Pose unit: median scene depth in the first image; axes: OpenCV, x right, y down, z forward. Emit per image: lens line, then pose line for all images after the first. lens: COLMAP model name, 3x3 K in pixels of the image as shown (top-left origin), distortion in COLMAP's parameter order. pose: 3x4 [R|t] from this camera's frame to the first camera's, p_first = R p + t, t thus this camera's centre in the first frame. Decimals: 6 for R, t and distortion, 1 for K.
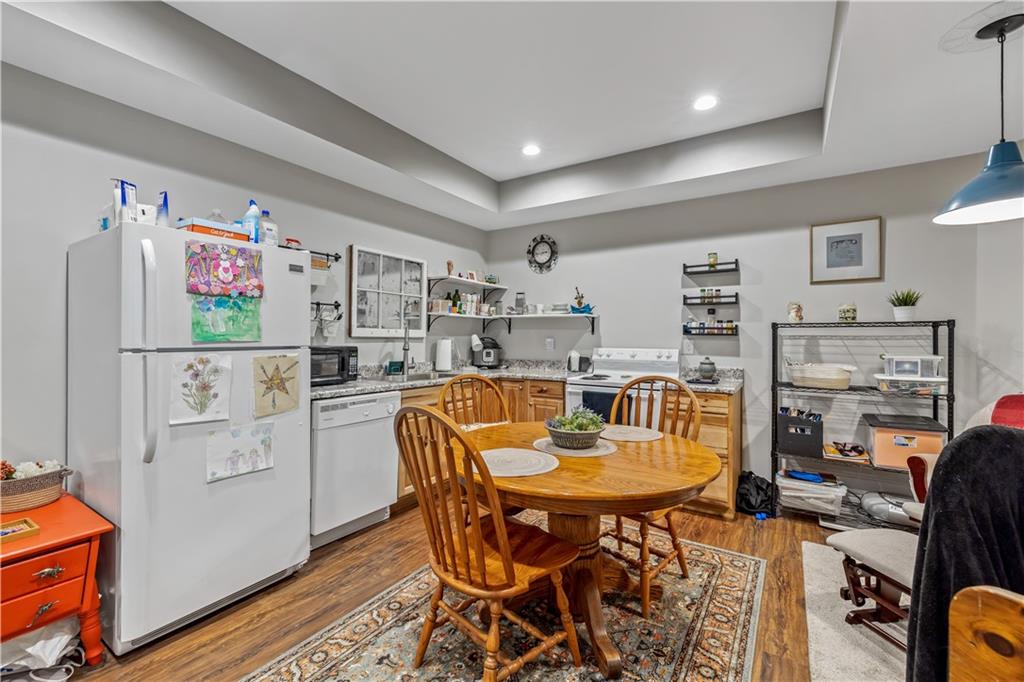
lens RADIAL K [[429.3, 0, 512.7], [0, 429.3, 335.5], [0, 0, 1]] dist [-0.003249, 0.000334]
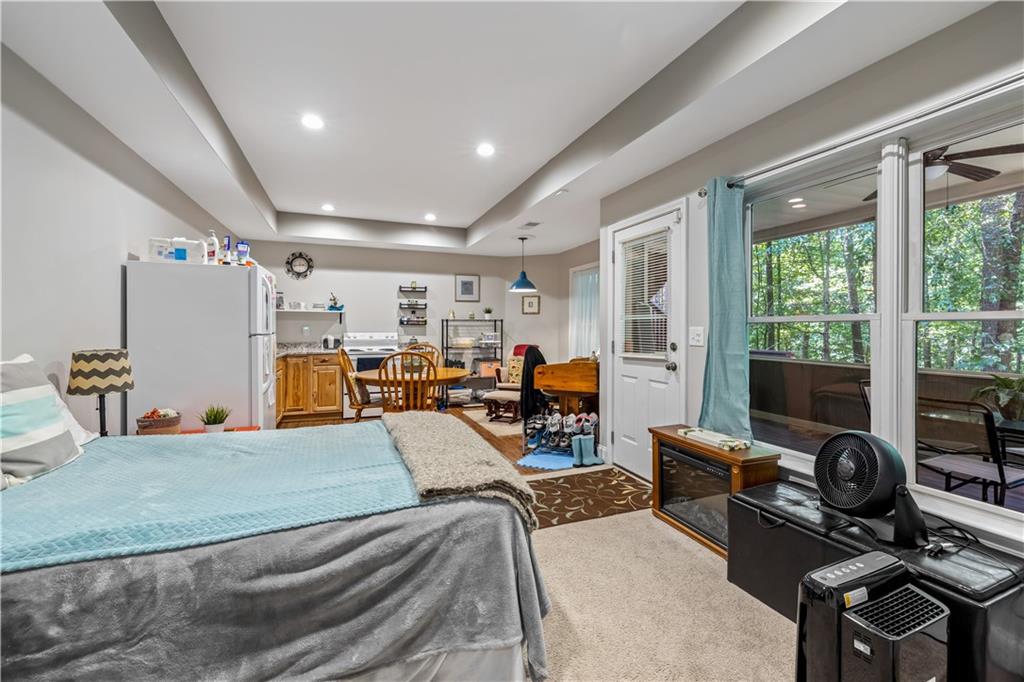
lens RADIAL K [[429.3, 0, 513.6], [0, 429.3, 335.1], [0, 0, 1]] dist [-0.003249, 0.000334]
pose [[0.579837, -0.017818, 0.814538, -0.847893], [-0.002050, 0.999726, 0.023328, -0.000649], [-0.814730, -0.015196, 0.579641, -0.471543]]
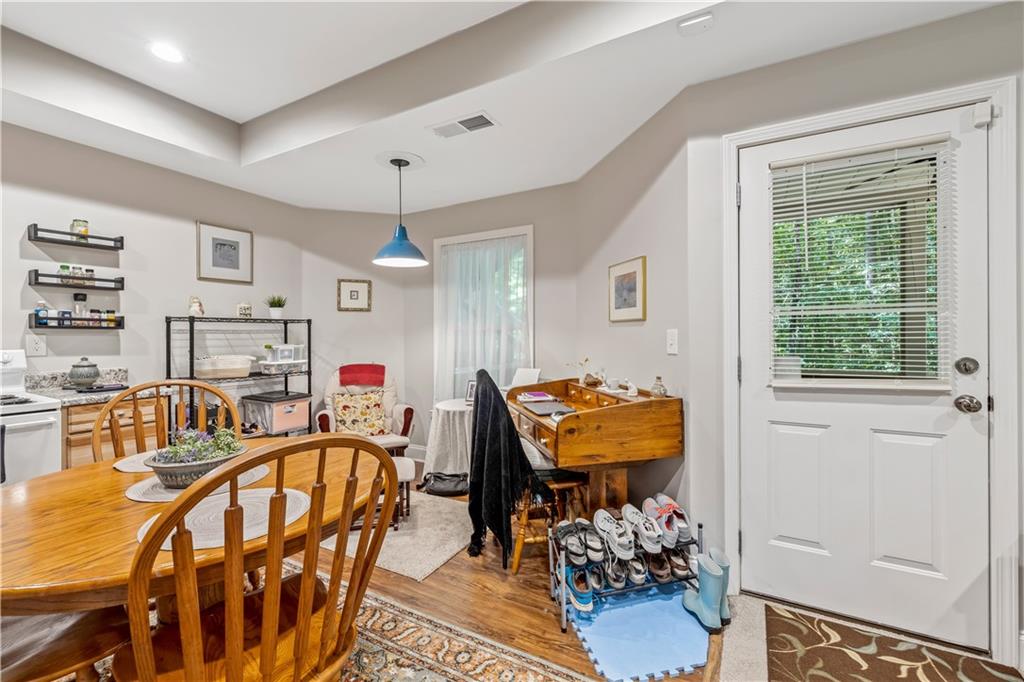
lens RADIAL K [[429.3, 0, 513.4], [0, 429.3, 337.5], [0, 0, 1]] dist [-0.003249, 0.000334]
pose [[-0.071244, -0.009720, 0.997412, -0.352927], [0.000746, 0.999952, 0.009798, 0.008598], [-0.997459, 0.001442, -0.071233, 0.301611]]
